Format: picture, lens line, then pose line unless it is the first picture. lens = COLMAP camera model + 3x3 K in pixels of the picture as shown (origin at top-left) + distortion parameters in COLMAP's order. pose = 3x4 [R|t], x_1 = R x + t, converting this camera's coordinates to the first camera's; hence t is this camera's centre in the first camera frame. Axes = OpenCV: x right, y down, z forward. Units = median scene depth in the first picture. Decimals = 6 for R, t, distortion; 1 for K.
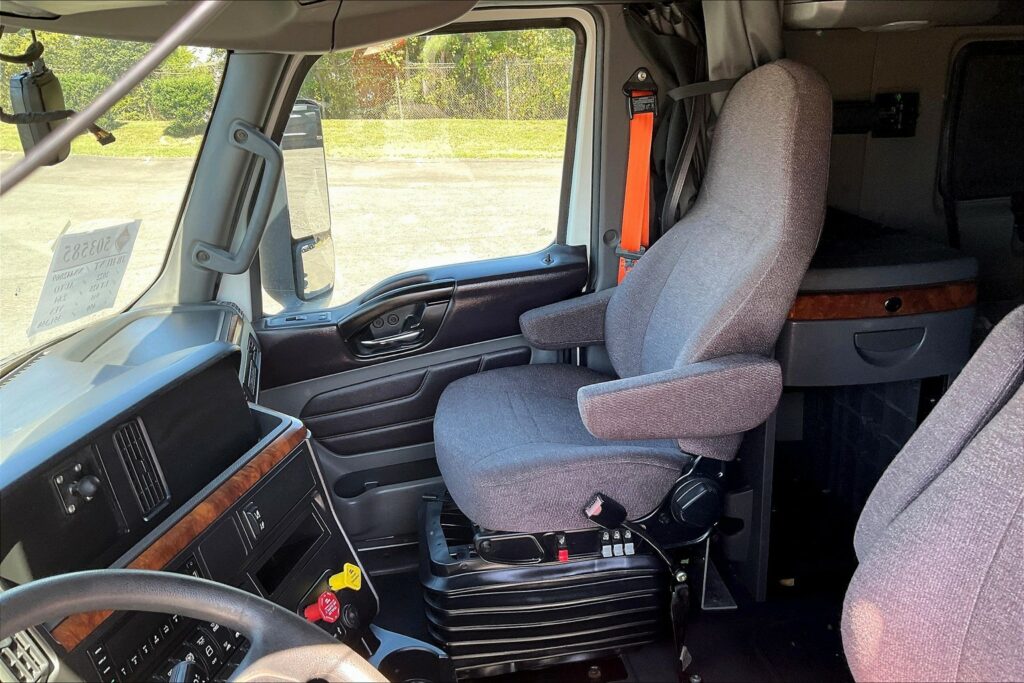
lens RADIAL K [[842.4, 0, 512.0], [0, 842.4, 341.5], [0, 0, 1]] dist [0.128733, -0.252589]
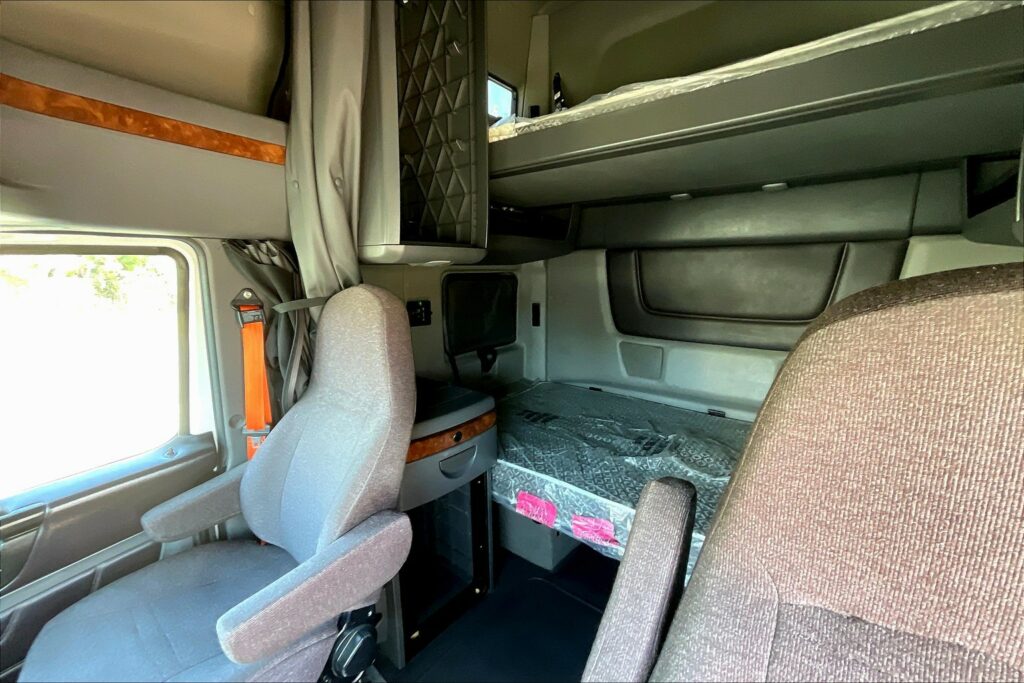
lens RADIAL K [[416.1, 0, 512.0], [0, 416.1, 341.5], [0, 0, 1]] dist [-0.013601, 0.008949]
pose [[0.754405, -0.088874, 0.650365, 0.045335], [0.198162, 0.975400, -0.096571, -0.113078], [-0.625784, 0.201731, 0.753458, 0.324063]]
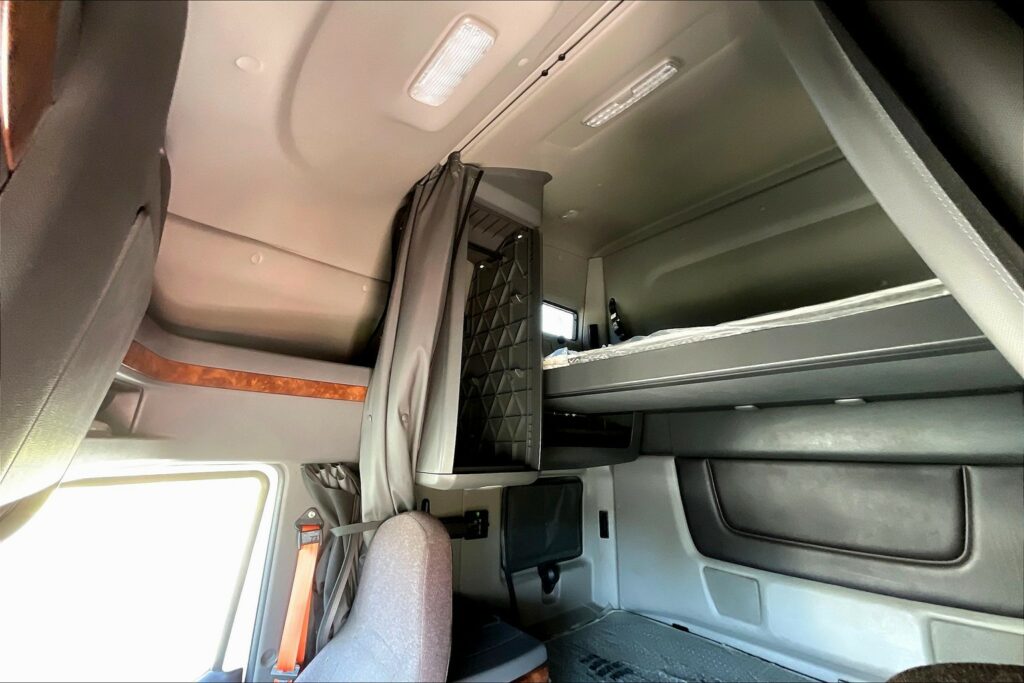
lens RADIAL K [[416.1, 0, 512.0], [0, 416.1, 341.5], [0, 0, 1]] dist [-0.013601, 0.008949]
pose [[0.858550, 0.165151, 0.485404, 0.064619], [0.130239, 0.845409, -0.517997, -0.170911], [-0.495913, 0.507945, 0.704317, 0.258767]]
